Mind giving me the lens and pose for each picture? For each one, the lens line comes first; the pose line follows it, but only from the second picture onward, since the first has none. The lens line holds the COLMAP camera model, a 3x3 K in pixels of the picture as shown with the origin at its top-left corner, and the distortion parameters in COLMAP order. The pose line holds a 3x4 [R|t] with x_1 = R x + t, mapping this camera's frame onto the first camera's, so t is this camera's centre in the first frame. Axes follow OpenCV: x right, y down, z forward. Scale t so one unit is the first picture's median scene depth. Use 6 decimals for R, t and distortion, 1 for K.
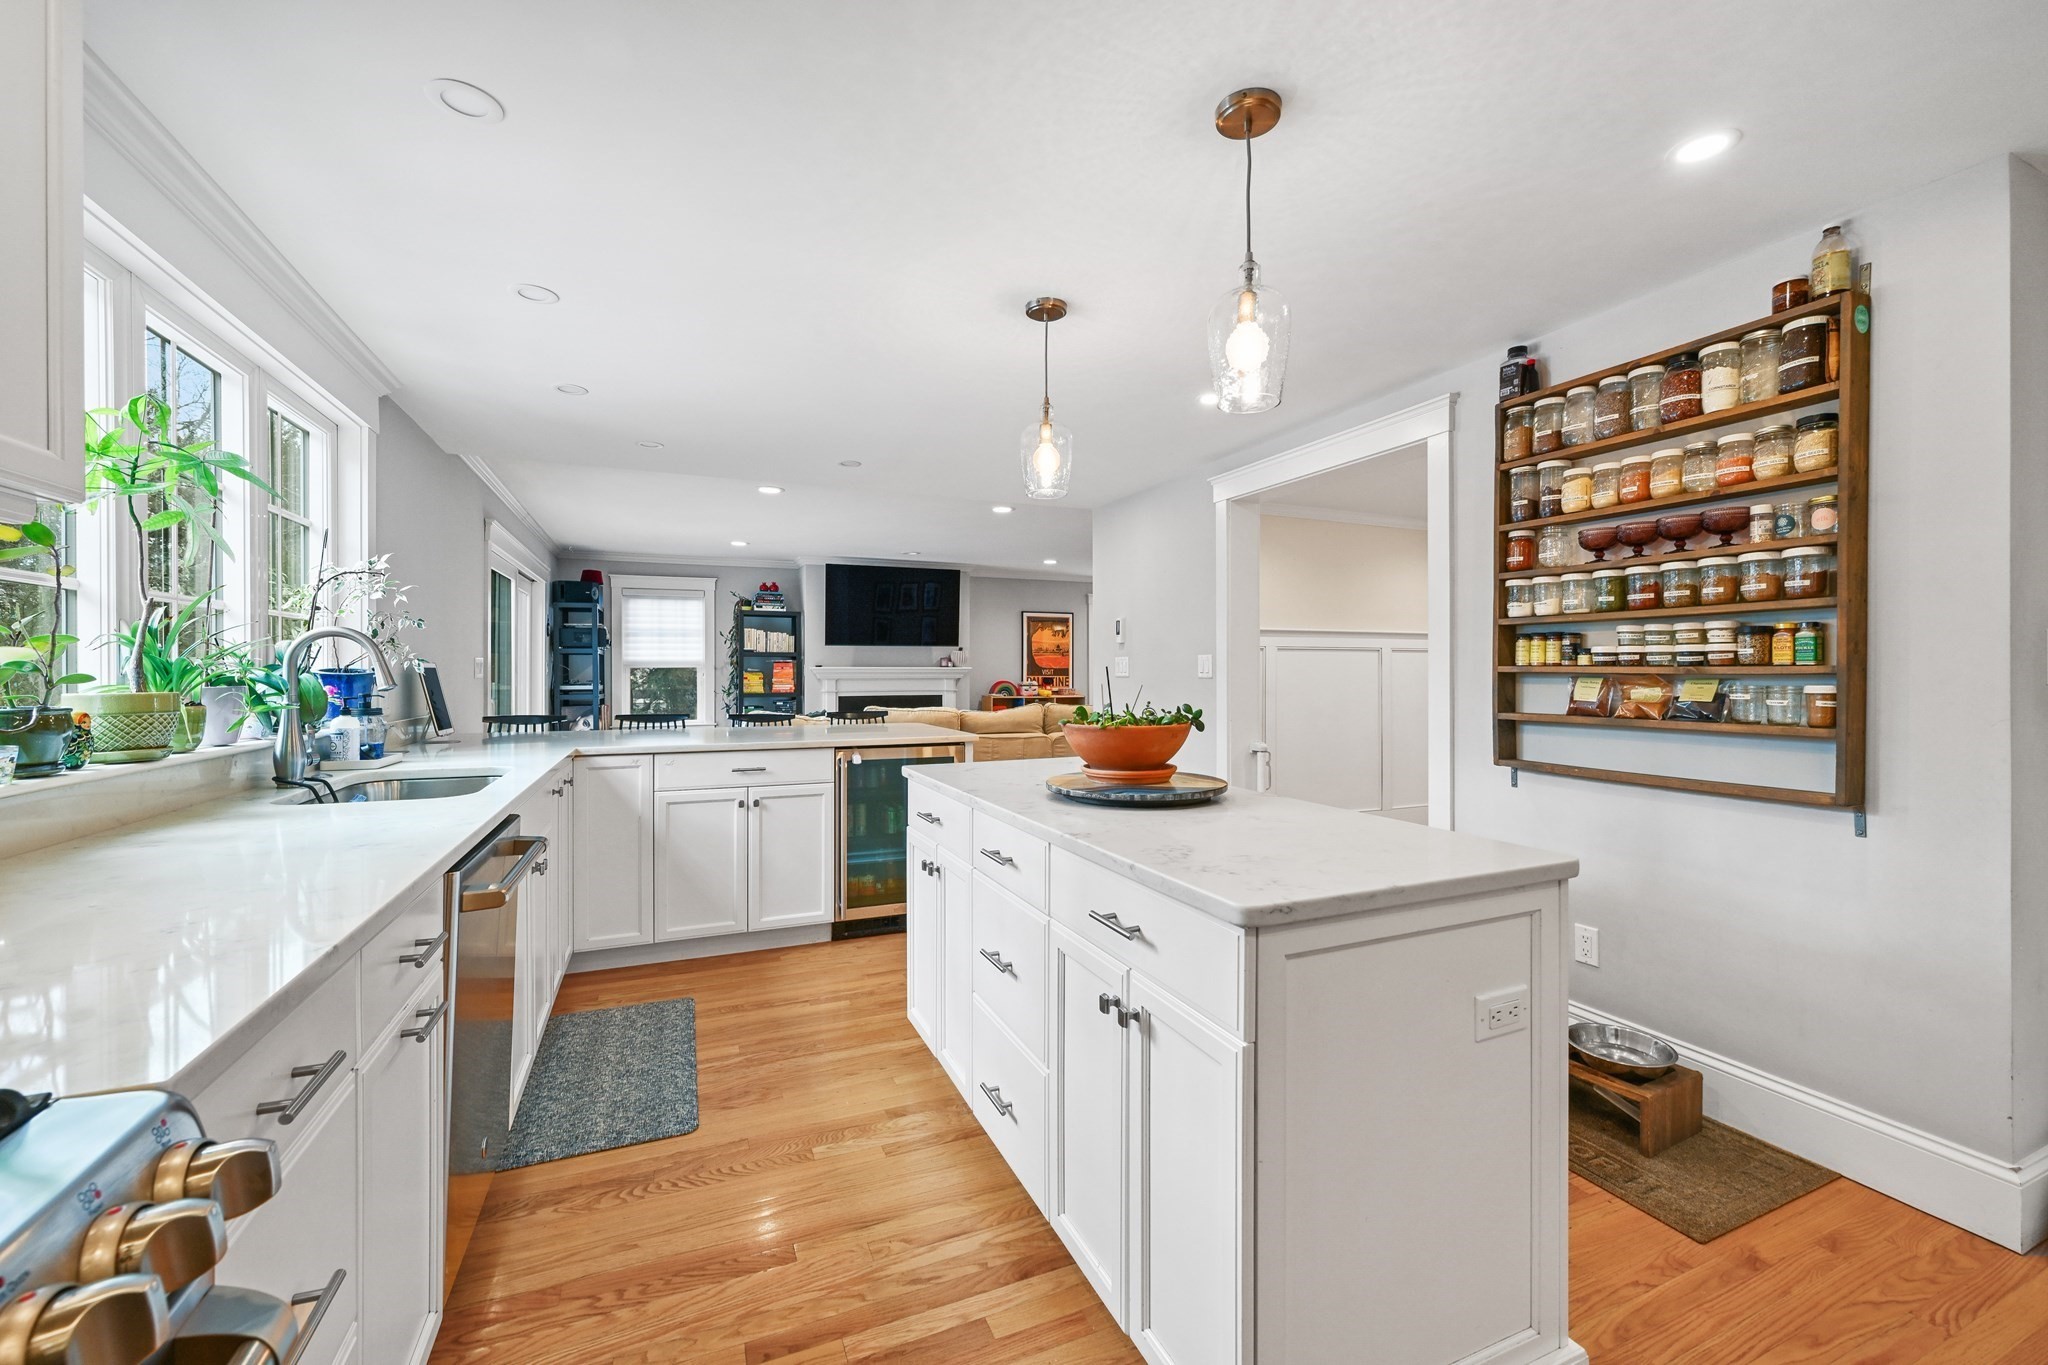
lens RADIAL K [[826.9, 0, 1024.0], [0, 826.9, 682.5], [0, 0, 1]] dist [-0.000727, -0.000057]
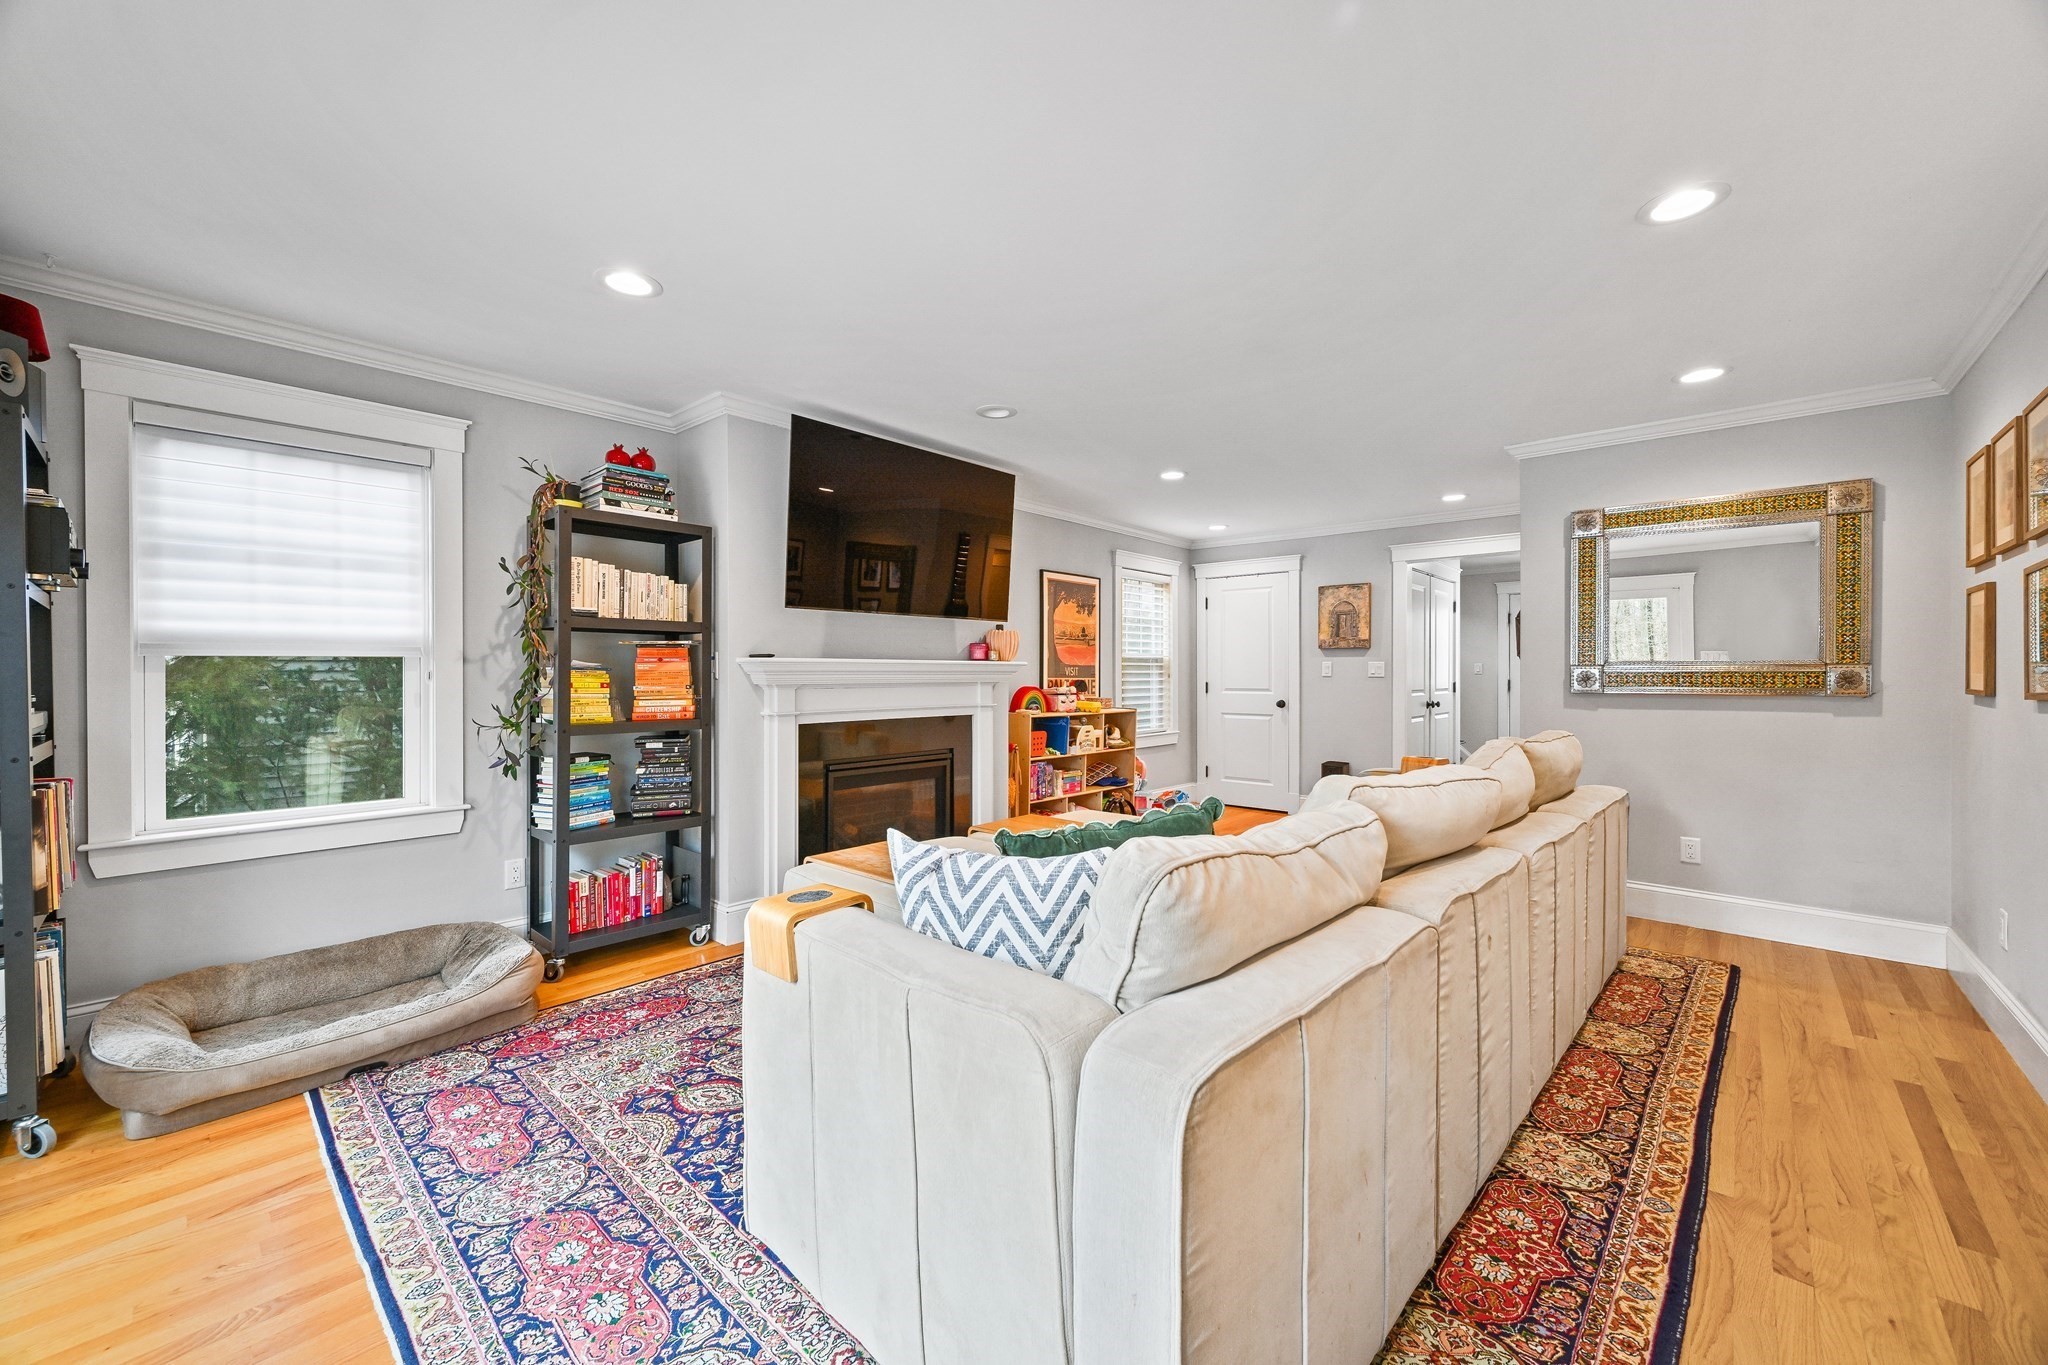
lens RADIAL K [[793.0, 0, 1024.0], [0, 793.0, 682.5], [0, 0, 1]] dist [-0.002598, 0.000606]
pose [[0.909158, -0.005109, 0.416419, -0.293221], [0.006397, 0.999978, -0.001697, -0.004312], [-0.416402, 0.004206, 0.909171, 0.566161]]
